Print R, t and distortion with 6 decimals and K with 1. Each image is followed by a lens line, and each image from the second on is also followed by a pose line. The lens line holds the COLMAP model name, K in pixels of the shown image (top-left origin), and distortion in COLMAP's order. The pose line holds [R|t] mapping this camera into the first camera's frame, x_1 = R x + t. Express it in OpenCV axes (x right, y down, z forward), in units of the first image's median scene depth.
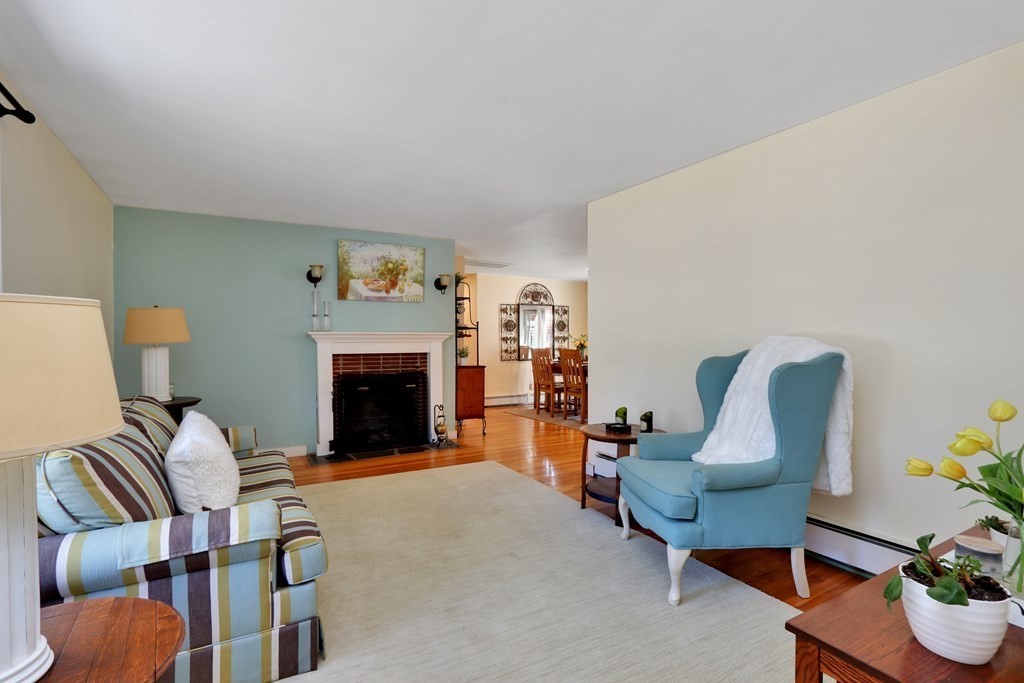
lens RADIAL K [[481.6, 0, 509.8], [0, 481.6, 343.1], [0, 0, 1]] dist [-0.011931, -0.000499]
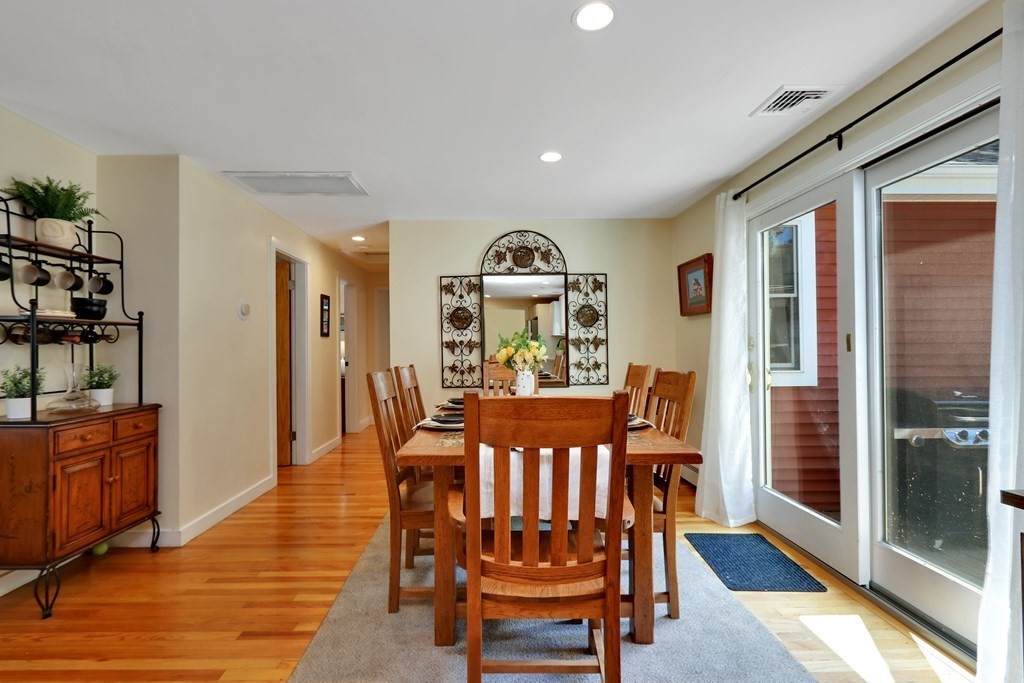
lens RADIAL K [[481.6, 0, 505.6], [0, 481.6, 341.5], [0, 0, 1]] dist [-0.011931, -0.000499]
pose [[0.856327, -0.009435, -0.516348, 0.292638], [0.003232, 0.999911, -0.012911, -0.005205], [0.516425, 0.009388, 0.856281, 0.580676]]
